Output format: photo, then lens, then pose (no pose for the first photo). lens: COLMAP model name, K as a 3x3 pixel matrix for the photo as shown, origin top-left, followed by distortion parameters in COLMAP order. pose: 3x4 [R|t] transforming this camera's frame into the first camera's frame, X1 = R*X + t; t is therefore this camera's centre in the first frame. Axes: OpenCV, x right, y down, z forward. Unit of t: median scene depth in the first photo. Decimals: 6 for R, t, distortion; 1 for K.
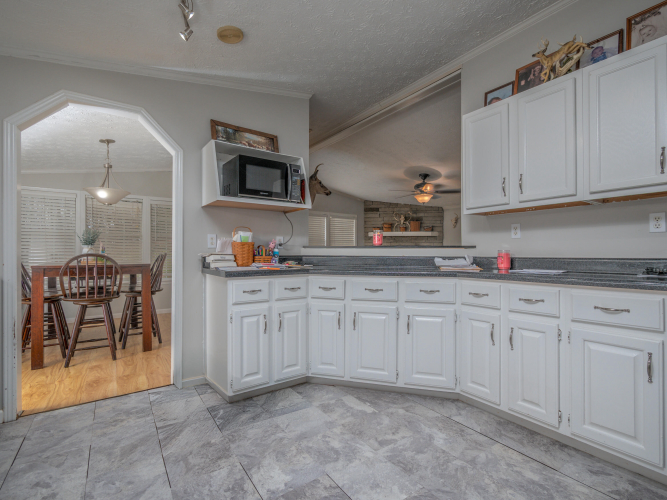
lens RADIAL K [[318.6, 0, 334.6], [0, 318.6, 252.6], [0, 0, 1]] dist [0.002572, 0.000573]
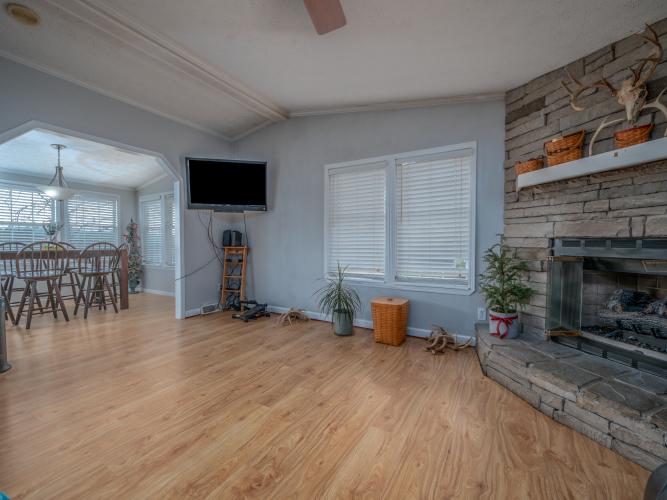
lens RADIAL K [[283.0, 0, 334.9], [0, 283.0, 250.2], [0, 0, 1]] dist [-0.006944, -0.000113]
pose [[0.416673, 0.023703, -0.908747, 0.314365], [0.000178, 0.999658, 0.026156, 0.004379], [0.909056, -0.011061, 0.416527, 0.711011]]
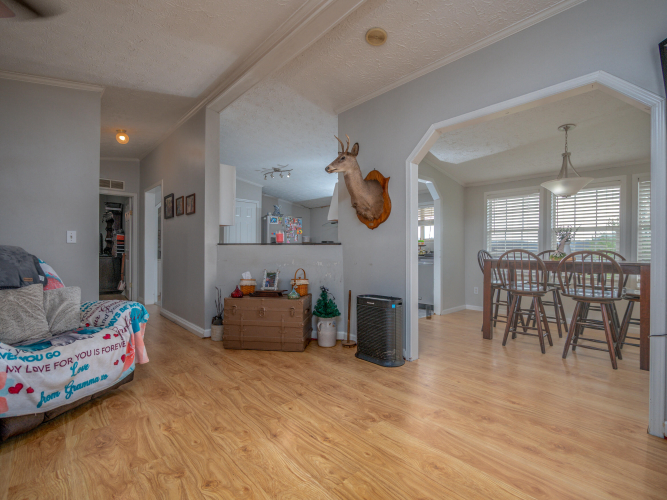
lens RADIAL K [[318.6, 0, 333.9], [0, 318.6, 252.4], [0, 0, 1]] dist [0.002572, 0.000573]
pose [[-0.991885, -0.004383, -0.127062, 0.031450], [-0.005333, 0.999960, 0.007135, 0.003681], [0.127026, 0.007755, -0.991869, 0.866904]]
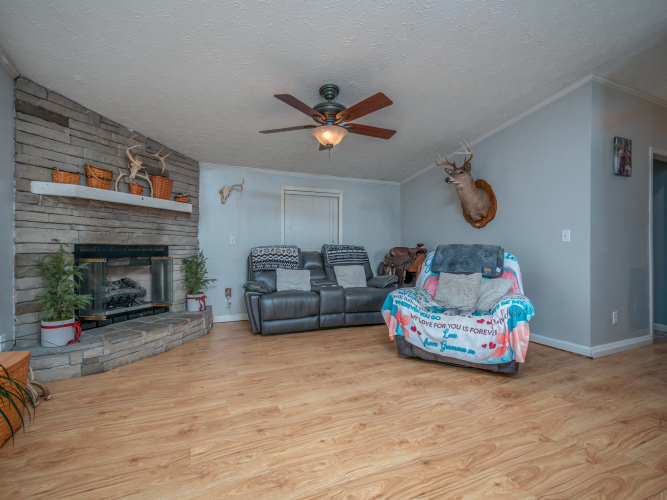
lens RADIAL K [[318.6, 0, 331.3], [0, 318.6, 249.4], [0, 0, 1]] dist [0.002572, 0.000573]
pose [[0.193029, -0.009546, 0.981147, -0.155519], [0.000764, 0.999954, 0.009579, 0.002535], [-0.981193, -0.001100, 0.193028, 0.660751]]
